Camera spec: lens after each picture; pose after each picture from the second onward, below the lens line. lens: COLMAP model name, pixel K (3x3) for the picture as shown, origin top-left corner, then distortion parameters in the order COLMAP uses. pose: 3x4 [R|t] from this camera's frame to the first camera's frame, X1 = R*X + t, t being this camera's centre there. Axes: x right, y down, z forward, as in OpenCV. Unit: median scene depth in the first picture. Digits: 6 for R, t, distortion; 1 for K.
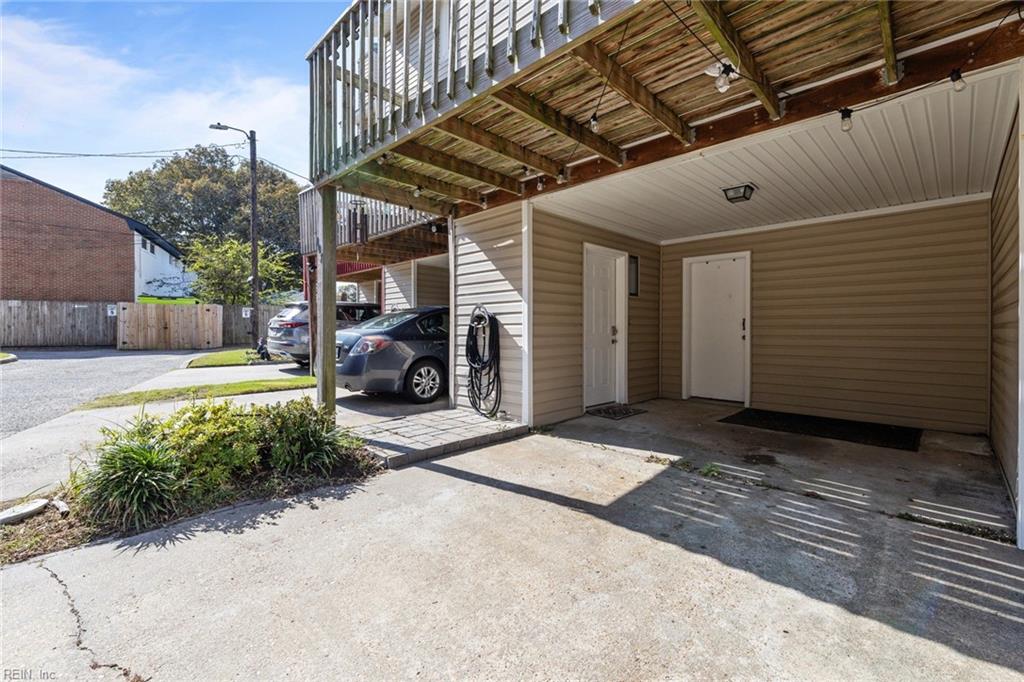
lens RADIAL K [[439.4, 0, 511.6], [0, 439.4, 335.9], [0, 0, 1]] dist [0.001765, -0.000080]
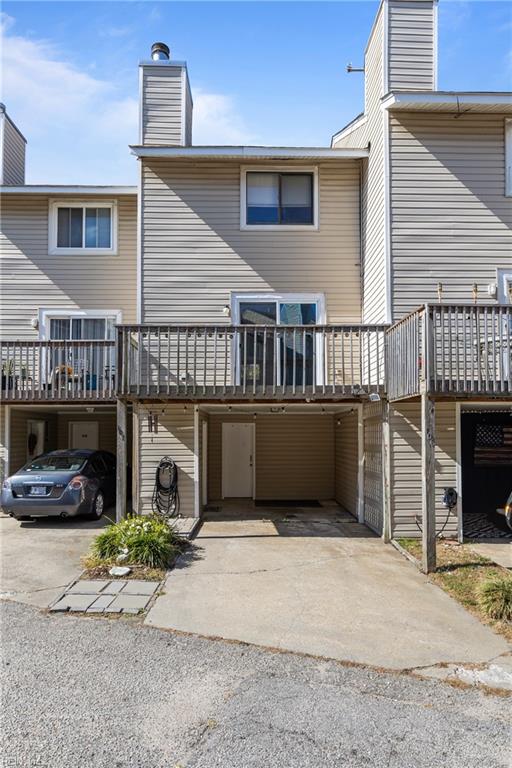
lens RADIAL K [[477.2, 0, 263.5], [0, 477.2, 424.4], [0, 0, 1]] dist [-0.001316, 0.001357]
pose [[0.682528, 0.013830, 0.730729, -1.226532], [0.010294, 0.999540, -0.028533, -0.142223], [-0.730787, 0.026997, 0.682071, -0.629371]]
